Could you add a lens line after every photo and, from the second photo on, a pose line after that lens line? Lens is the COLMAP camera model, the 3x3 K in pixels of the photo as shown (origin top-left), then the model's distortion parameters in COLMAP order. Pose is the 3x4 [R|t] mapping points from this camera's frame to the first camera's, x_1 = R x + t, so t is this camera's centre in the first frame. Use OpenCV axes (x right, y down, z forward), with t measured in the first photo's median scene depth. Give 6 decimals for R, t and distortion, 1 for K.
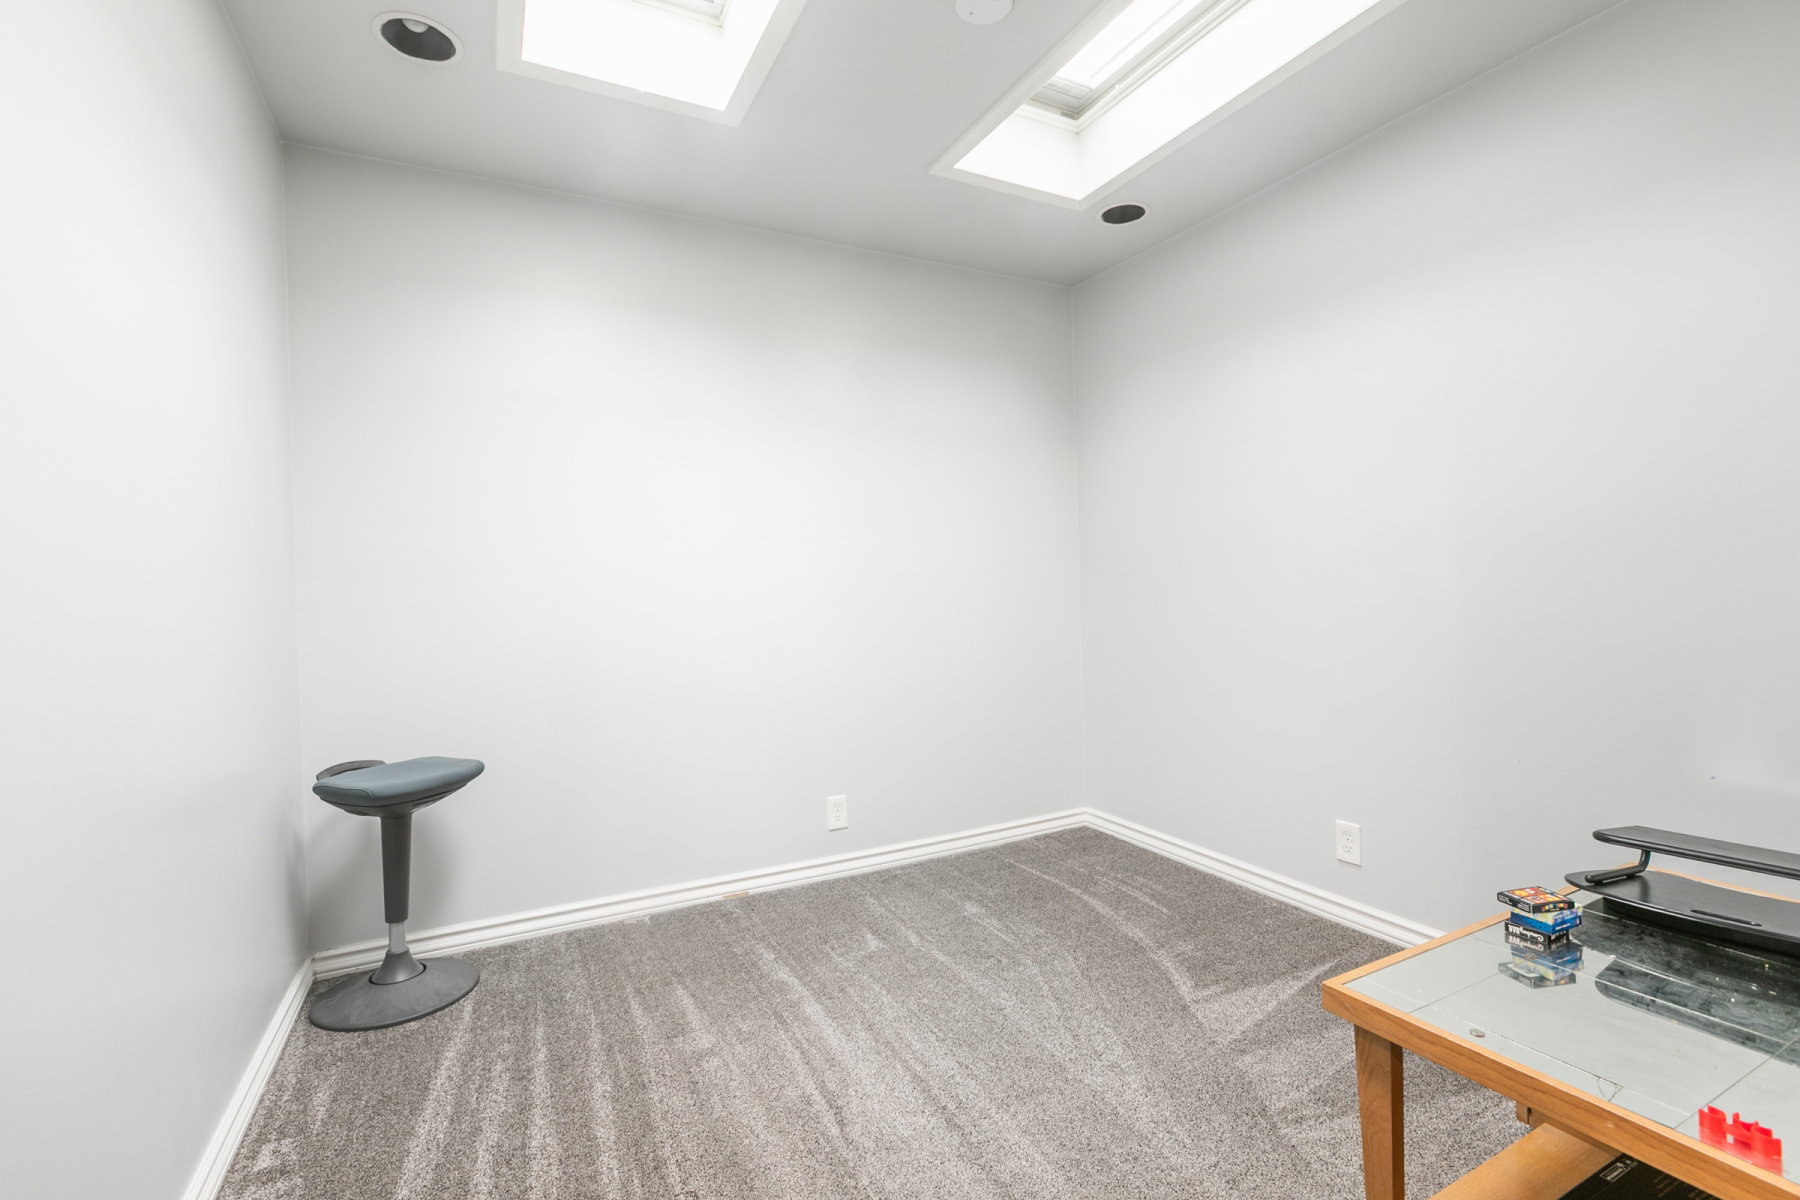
lens RADIAL K [[805.1, 0, 877.2], [0, 805.1, 611.4], [0, 0, 1]] dist [-0.000537, -0.000122]
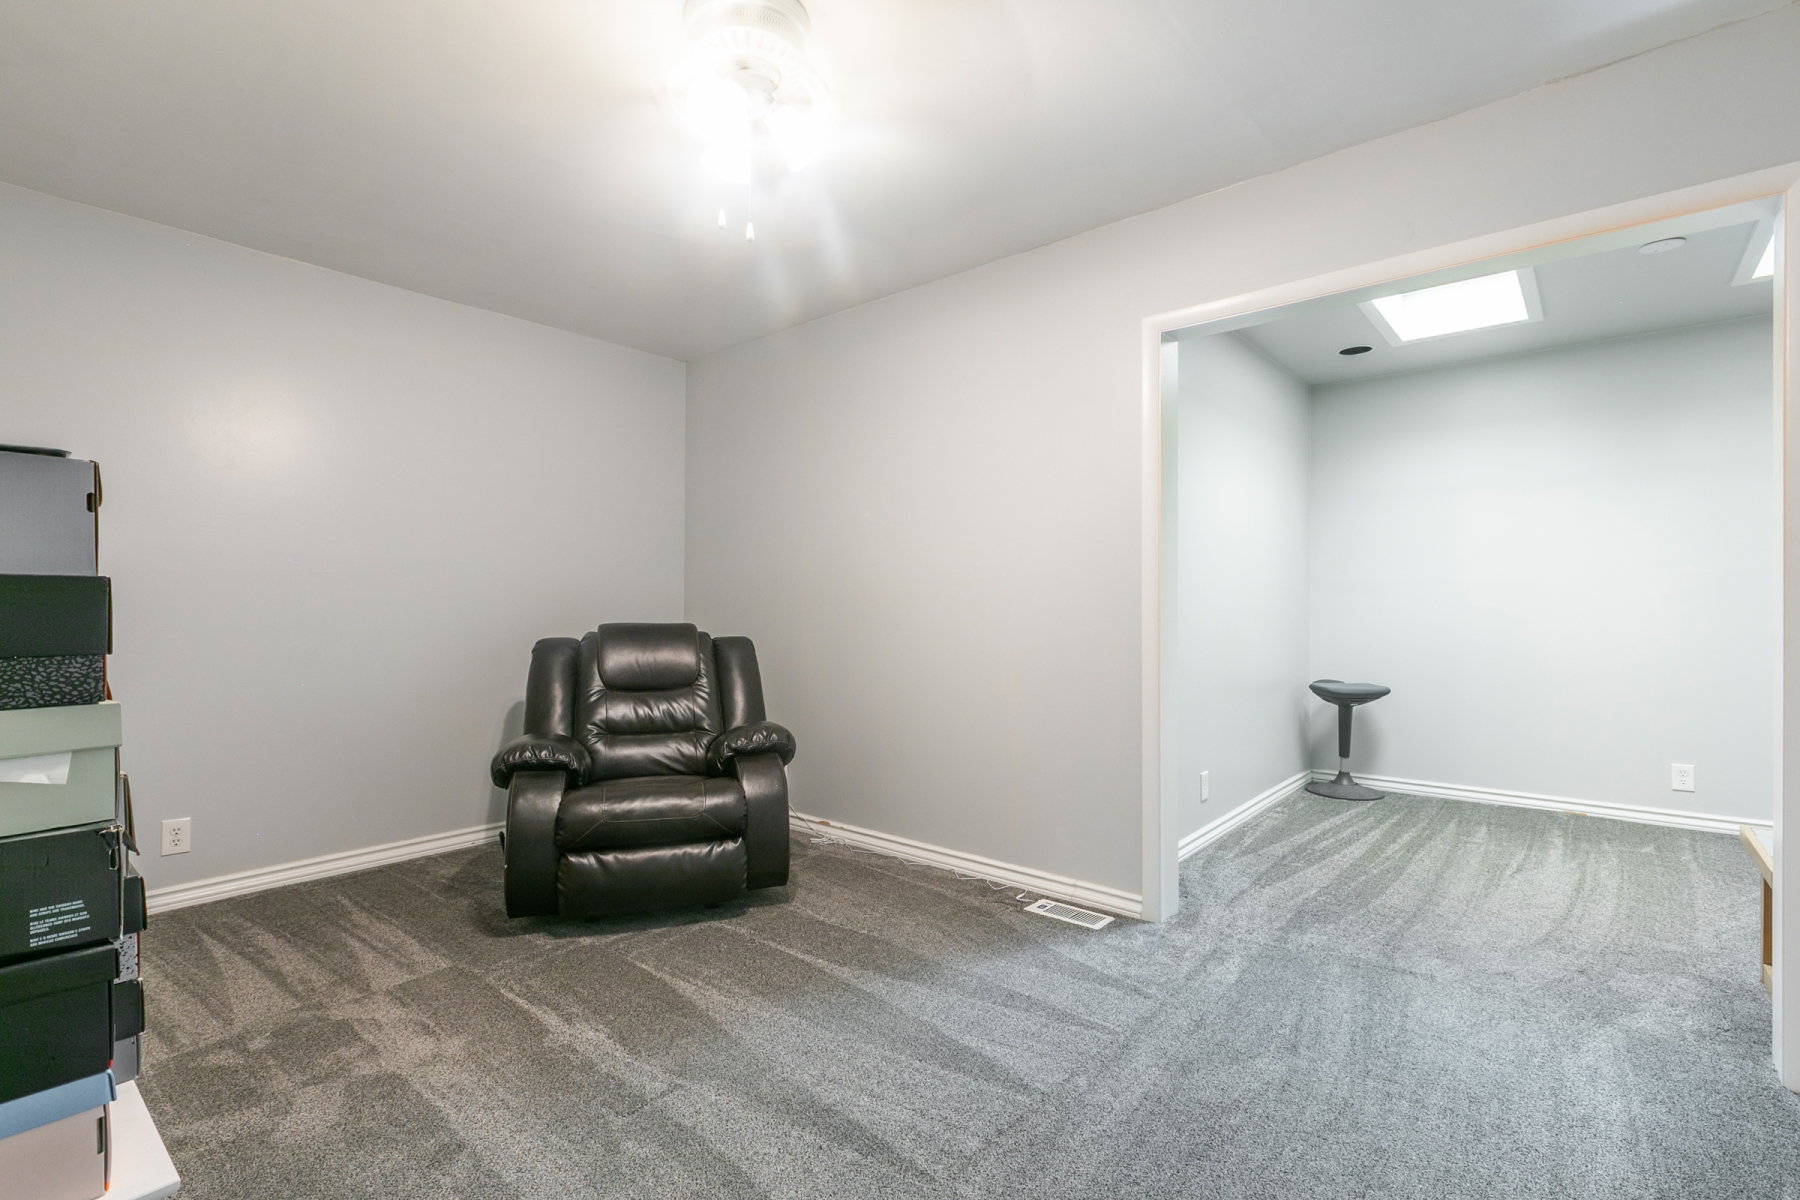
lens RADIAL K [[836.1, 0, 925.7], [0, 836.1, 593.9], [0, 0, 1]] dist [0.000914, -0.000493]
pose [[0.417347, 0.012621, -0.908660, 0.886002], [-0.031982, 0.999488, -0.000807, 0.002357], [0.908184, 0.029398, 0.417537, -0.869764]]
